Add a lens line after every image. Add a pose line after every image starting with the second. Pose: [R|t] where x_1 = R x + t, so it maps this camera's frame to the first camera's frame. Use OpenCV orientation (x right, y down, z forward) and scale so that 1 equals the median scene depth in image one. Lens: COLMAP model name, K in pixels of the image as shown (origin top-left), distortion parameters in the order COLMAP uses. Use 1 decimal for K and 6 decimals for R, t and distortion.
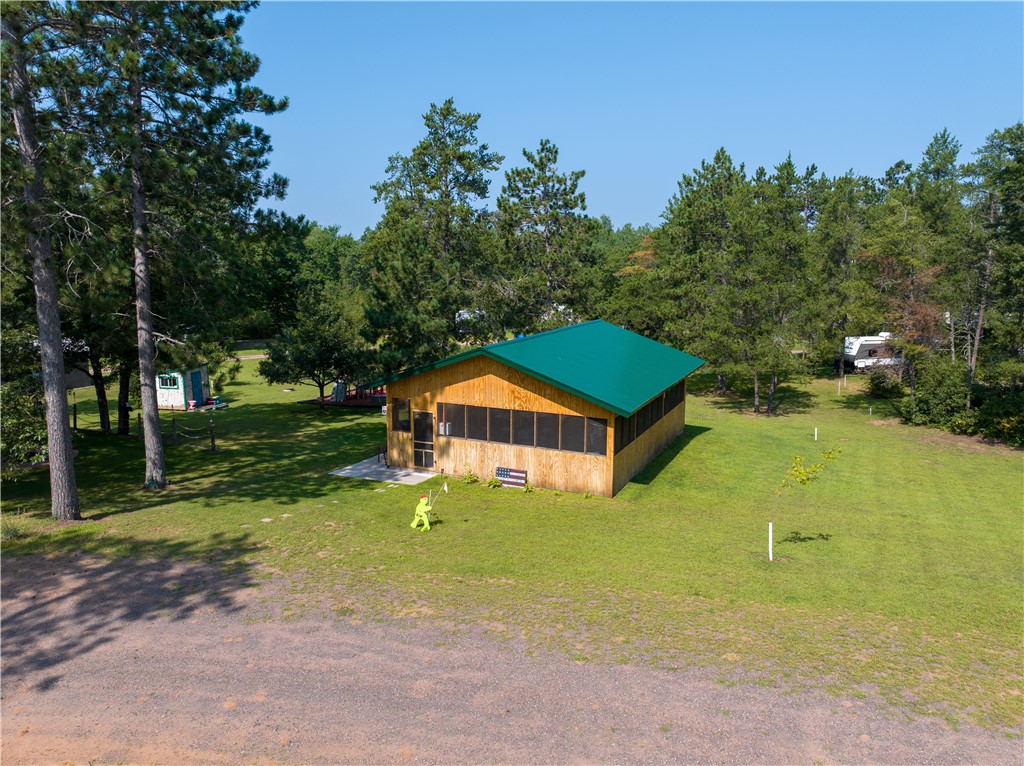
lens RADIAL K [[724.2, 0, 508.1], [0, 724.2, 381.6], [0, 0, 1]] dist [-0.042083, 0.004131]
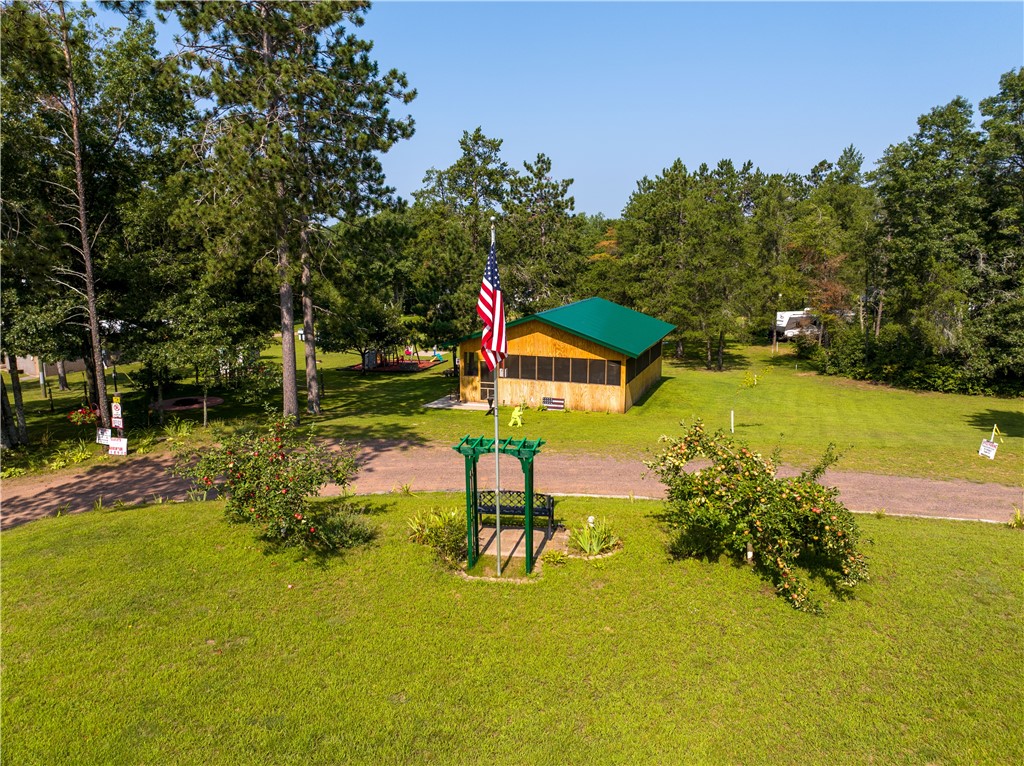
lens RADIAL K [[724.2, 0, 508.1], [0, 724.2, 381.6], [0, 0, 1]] dist [-0.042083, 0.004131]
pose [[0.996791, -0.018578, 0.077864, -0.118640], [0.016958, 0.999627, 0.021410, 0.032599], [-0.078233, -0.020021, 0.996734, -0.264580]]
